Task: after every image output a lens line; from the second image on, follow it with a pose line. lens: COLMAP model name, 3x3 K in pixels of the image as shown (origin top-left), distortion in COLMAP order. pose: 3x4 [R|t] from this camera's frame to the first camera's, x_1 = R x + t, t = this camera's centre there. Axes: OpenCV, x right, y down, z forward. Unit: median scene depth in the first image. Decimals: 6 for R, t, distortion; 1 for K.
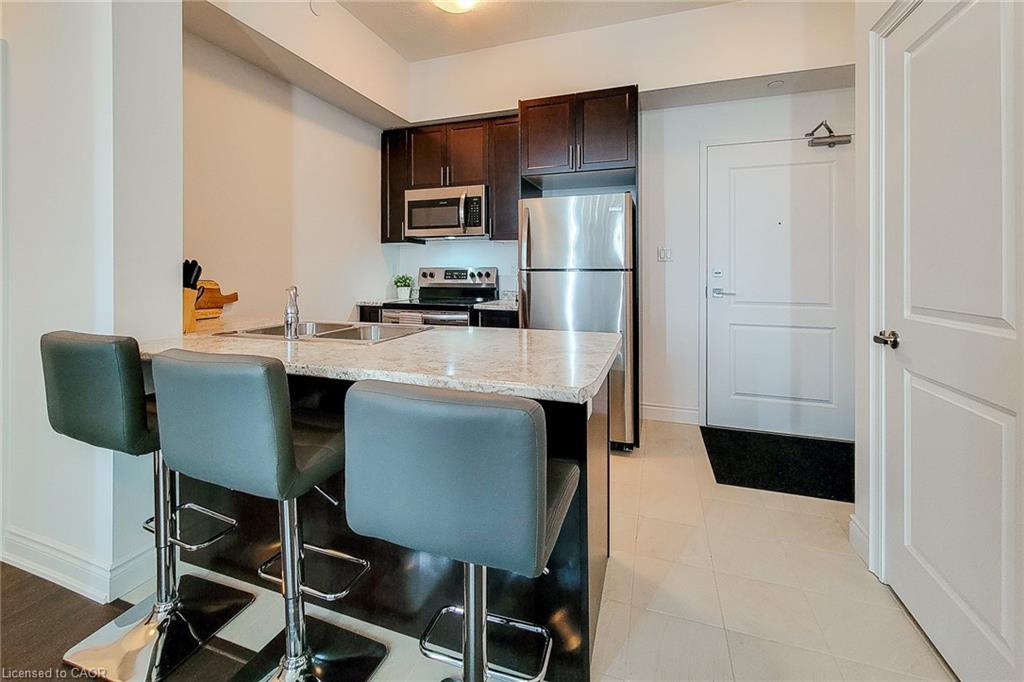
lens RADIAL K [[434.3, 0, 503.3], [0, 434.3, 270.1], [0, 0, 1]] dist [-0.000757, -0.000164]
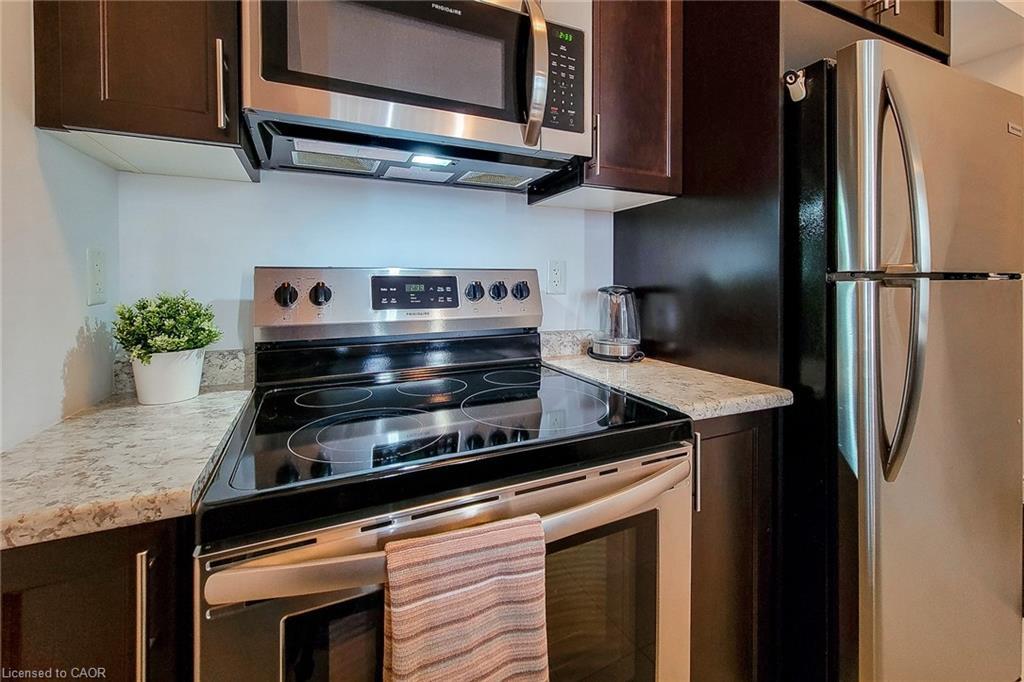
lens RADIAL K [[425.5, 0, 504.1], [0, 425.5, 285.2], [0, 0, 1]] dist [0.000704, 0.001233]
pose [[0.720962, -0.006397, 0.692945, -0.289961], [-0.000085, 0.999957, 0.009320, 0.003494], [-0.692974, -0.006779, 0.720930, 0.804878]]
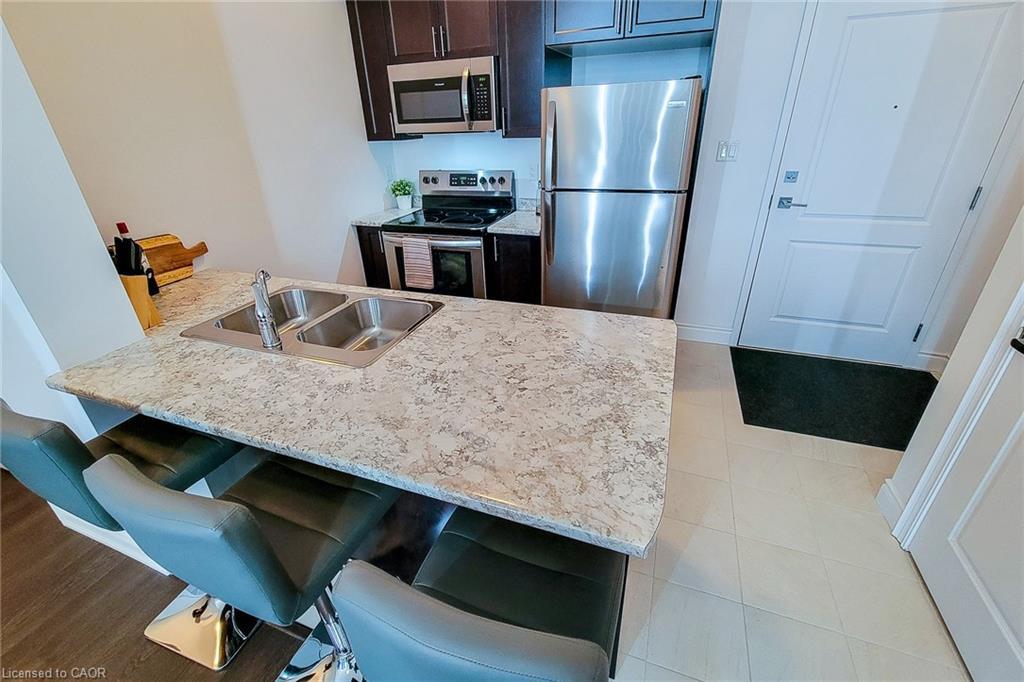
lens RADIAL K [[437.2, 0, 504.2], [0, 437.2, 335.2], [0, 0, 1]] dist [0.000471, -0.000180]
pose [[0.999136, -0.021493, -0.035569, -0.008419], [0.035153, 0.893598, 0.447490, -0.102882], [0.022167, -0.448354, 0.893581, 0.130436]]
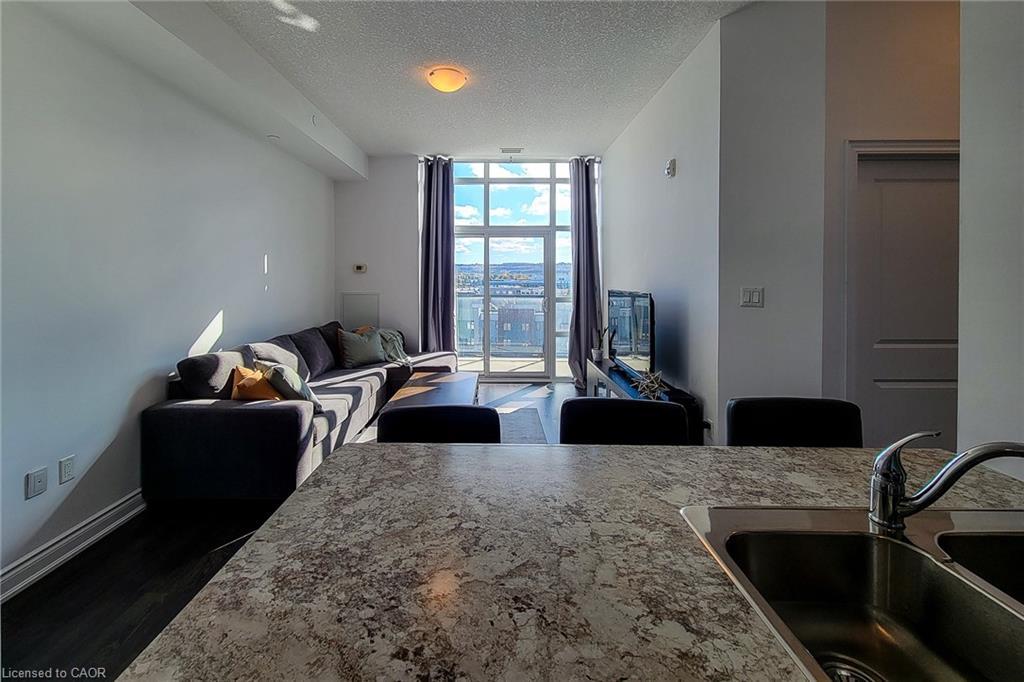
lens RADIAL K [[432.5, 0, 488.4], [0, 432.5, 277.1], [0, 0, 1]] dist [0.000094, -0.000031]
pose [[-0.947037, -0.000464, -0.321124, 0.052073], [-0.001073, 0.999998, 0.001720, -0.060243], [0.321123, 0.001973, -0.947035, 0.634847]]
